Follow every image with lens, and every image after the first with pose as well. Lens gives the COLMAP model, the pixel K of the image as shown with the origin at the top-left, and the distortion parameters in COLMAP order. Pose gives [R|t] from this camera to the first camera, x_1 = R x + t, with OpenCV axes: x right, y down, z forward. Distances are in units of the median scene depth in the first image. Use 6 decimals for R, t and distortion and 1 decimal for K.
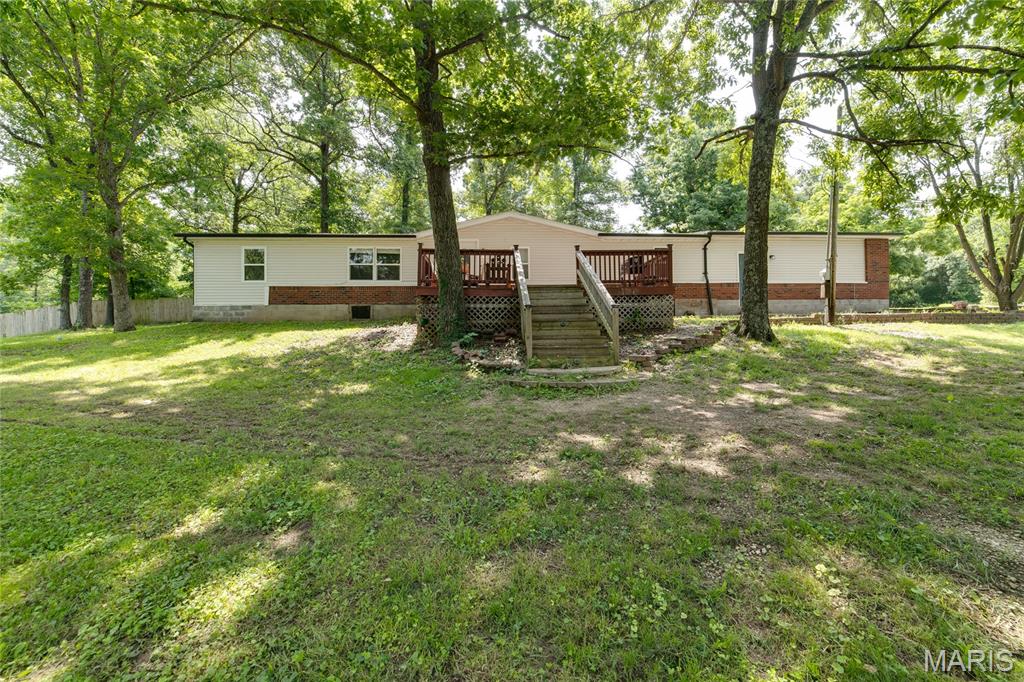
lens RADIAL K [[398.6, 0, 512.9], [0, 398.6, 337.2], [0, 0, 1]] dist [-0.000648, 0.000157]
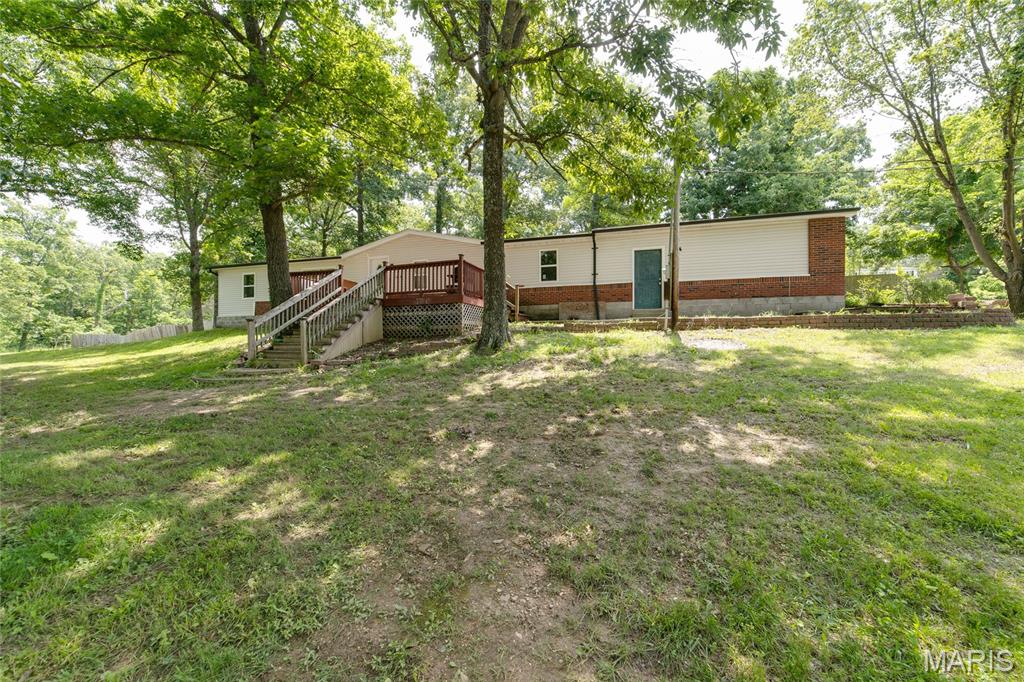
lens RADIAL K [[398.6, 0, 512.9], [0, 398.6, 342.2], [0, 0, 1]] dist [-0.000648, 0.000157]
pose [[0.933579, 0.008634, -0.358269, 0.653520], [-0.003089, 0.999866, 0.016048, -0.015152], [0.358360, -0.013876, 0.933481, 0.052640]]
